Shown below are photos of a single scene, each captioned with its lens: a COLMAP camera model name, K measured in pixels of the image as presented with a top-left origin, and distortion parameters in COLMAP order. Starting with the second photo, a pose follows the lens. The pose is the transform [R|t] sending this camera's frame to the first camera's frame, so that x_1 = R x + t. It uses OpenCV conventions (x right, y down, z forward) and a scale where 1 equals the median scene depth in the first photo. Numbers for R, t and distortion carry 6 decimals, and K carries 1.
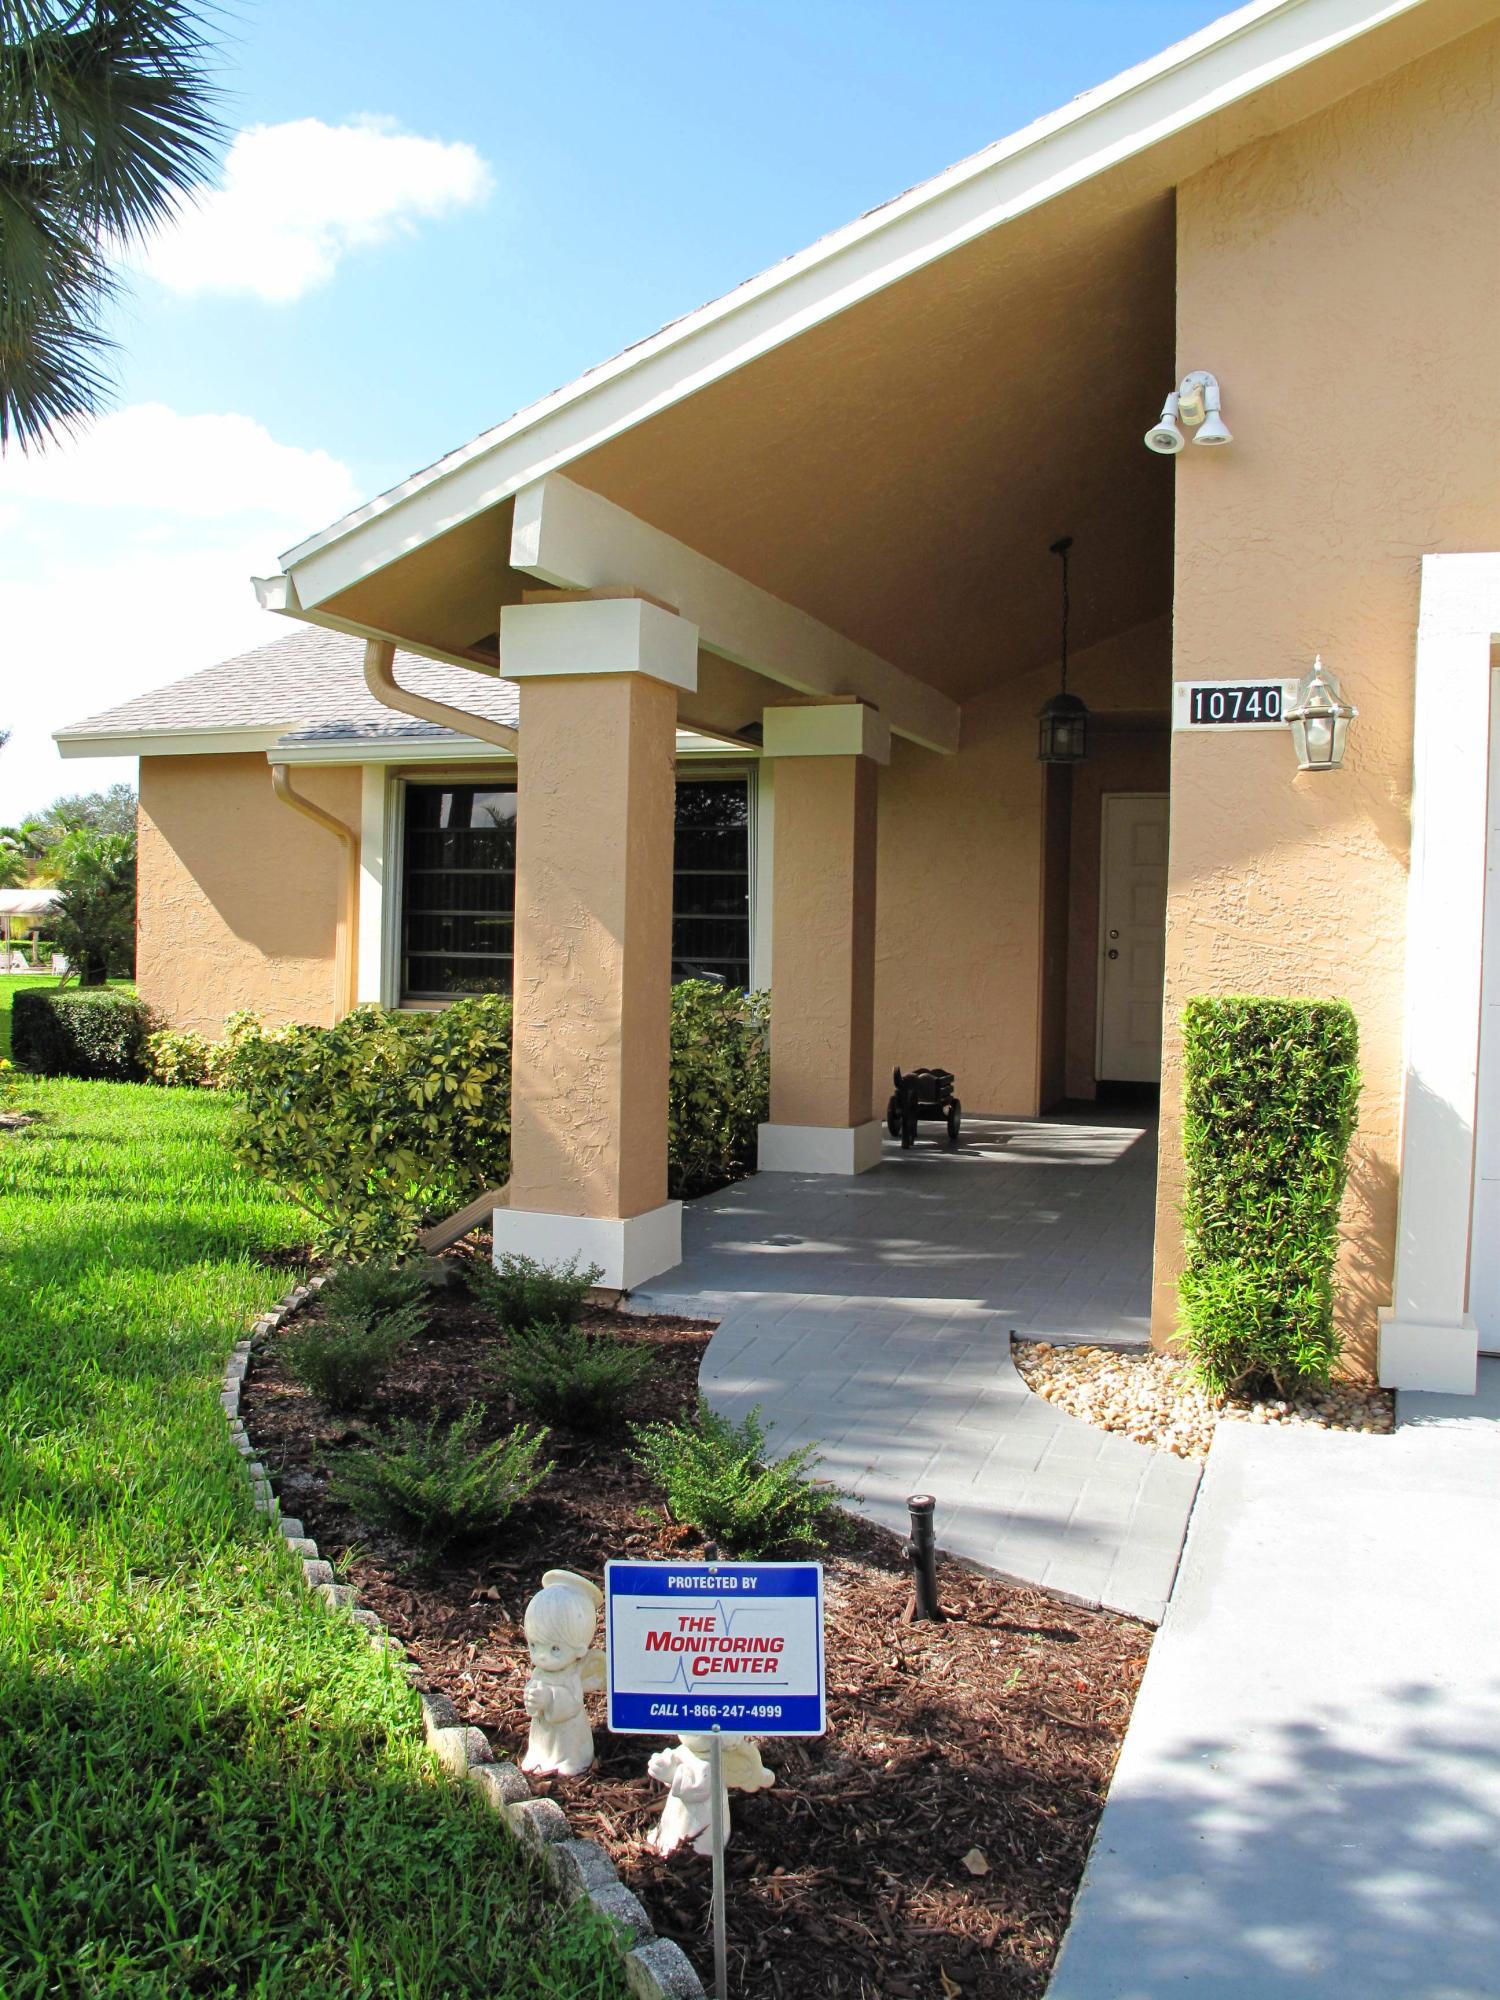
lens RADIAL K [[1678.1, 0, 750.0], [0, 1678.1, 1000.0], [0, 0, 1]] dist [-0.149595, 0.114139]
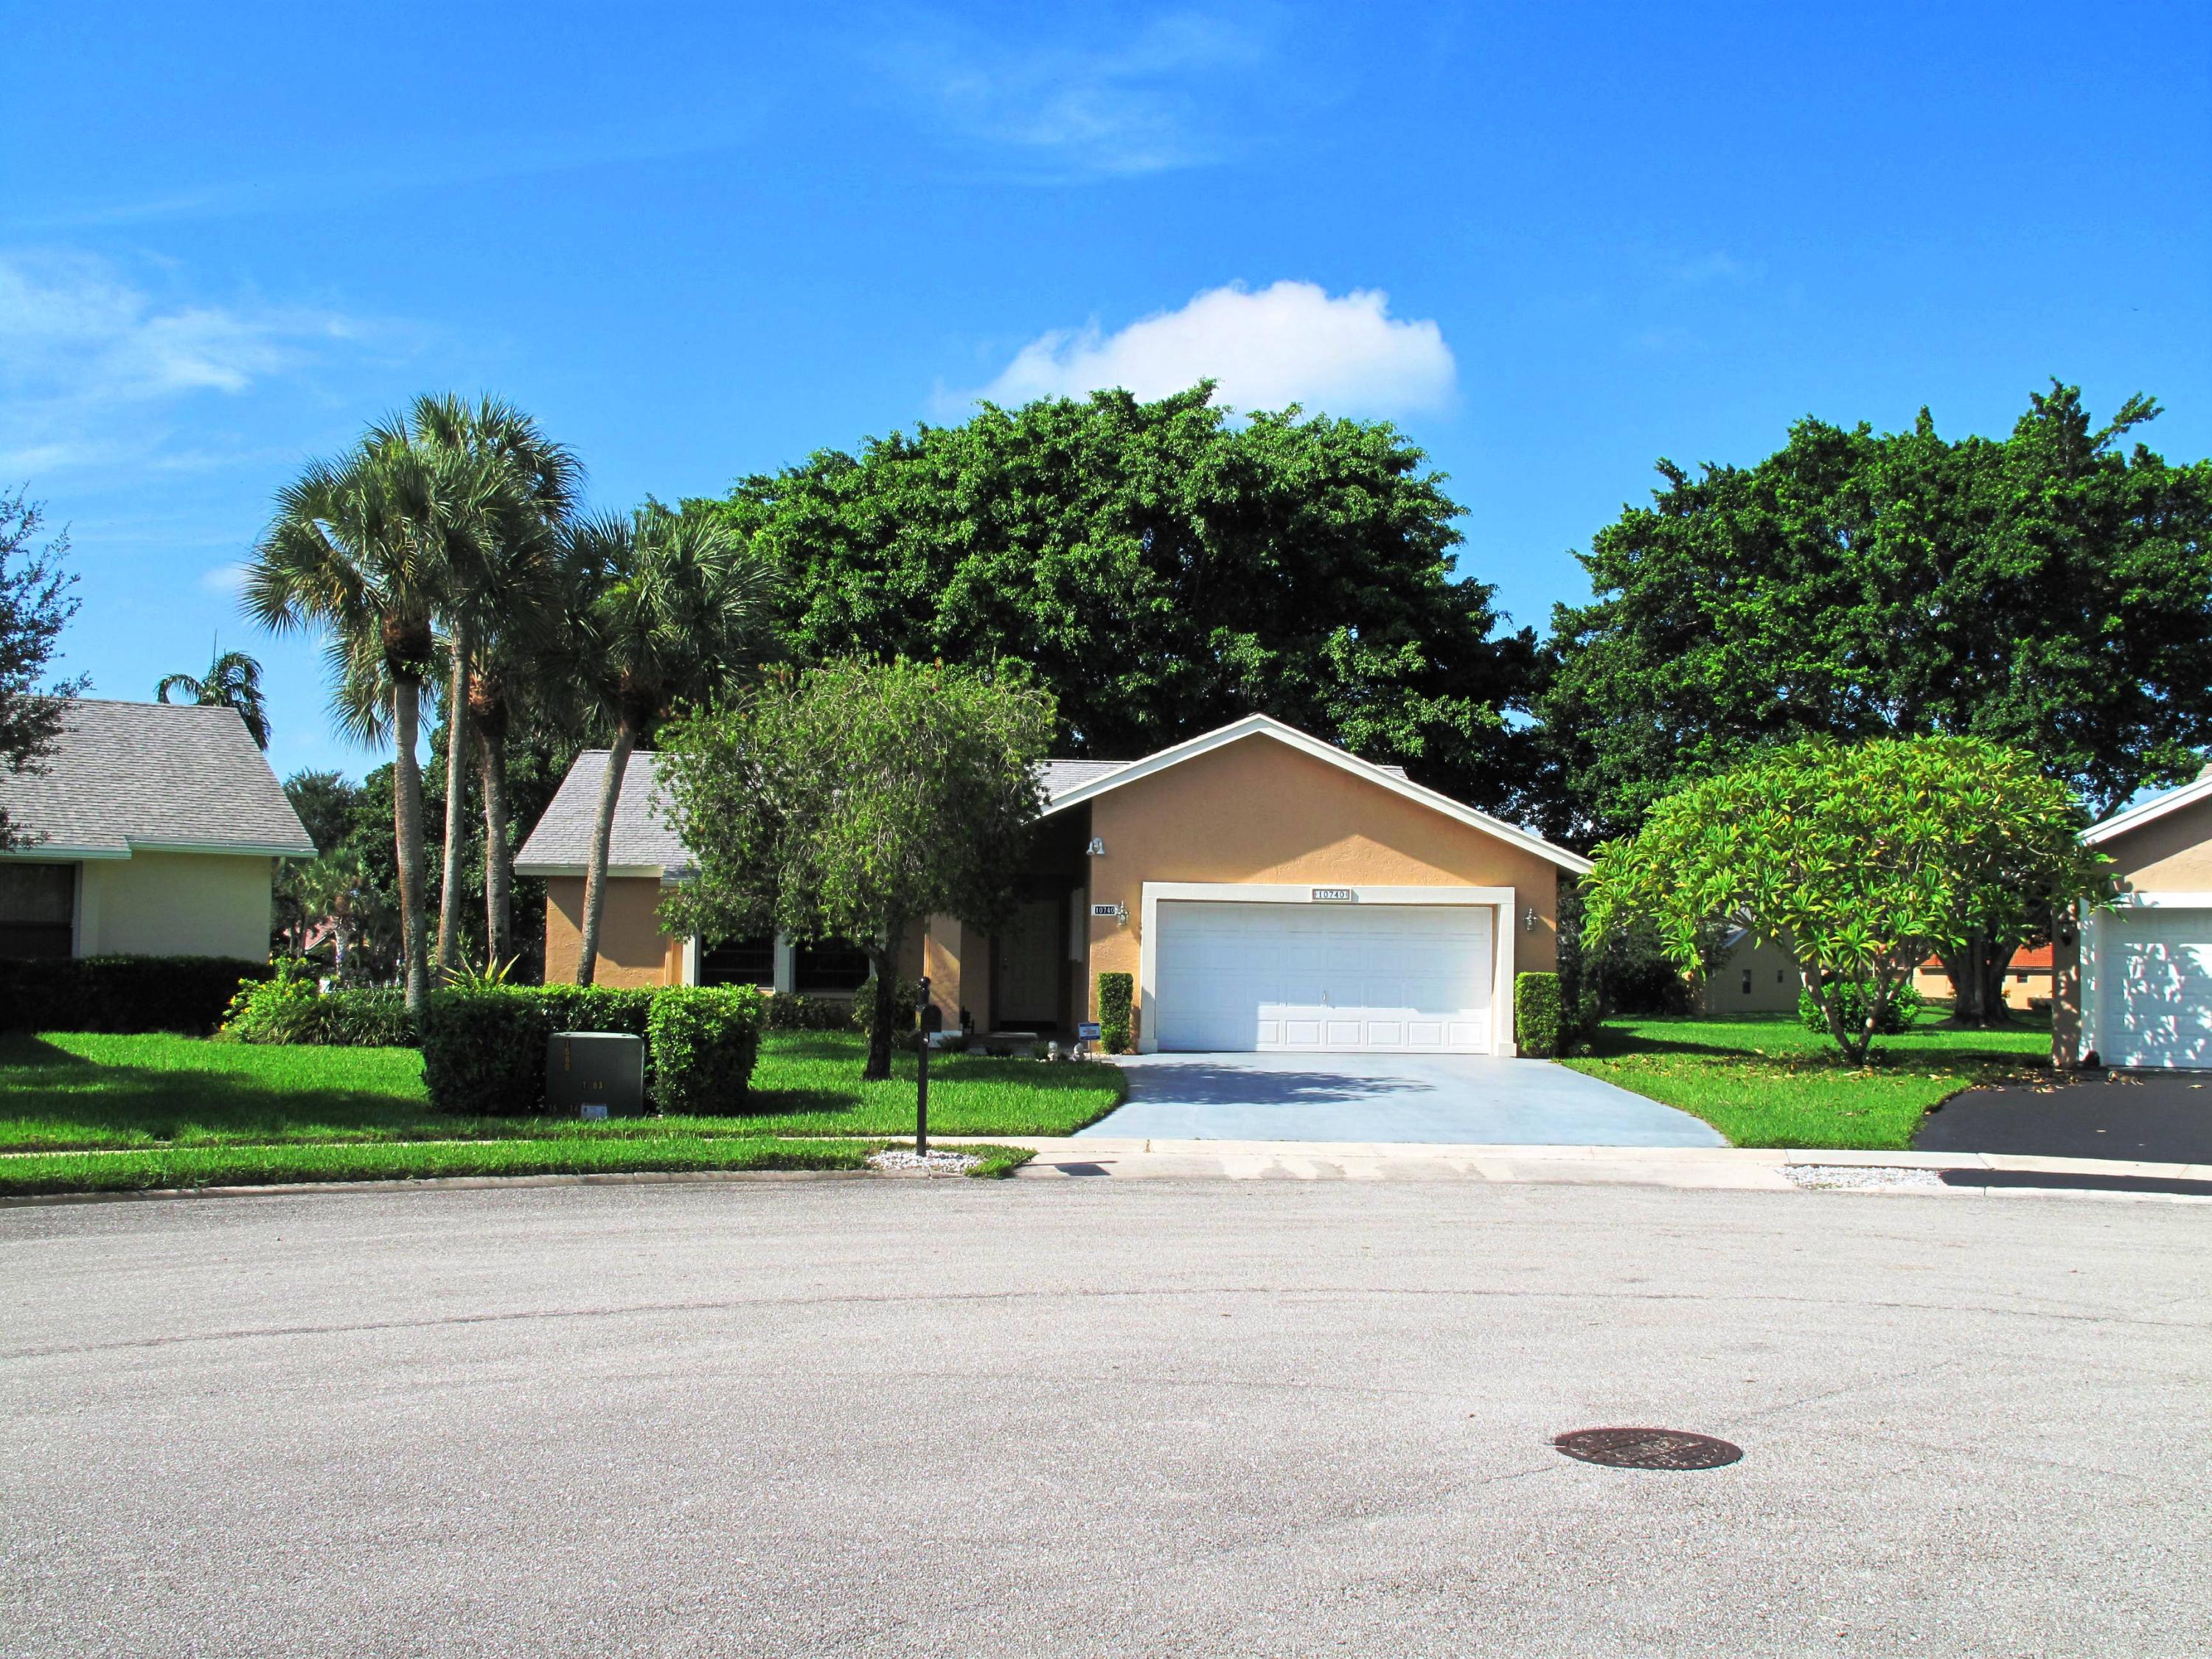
lens RADIAL K [[2214.2, 0, 1106.0], [0, 2214.2, 829.5], [0, 0, 1]] dist [-0.003242, 0.000872]
pose [[0.926657, -0.000827, 0.375907, -1.935264], [0.029023, 0.997170, -0.069353, 0.027049], [-0.374786, 0.075177, 0.924058, -4.524035]]
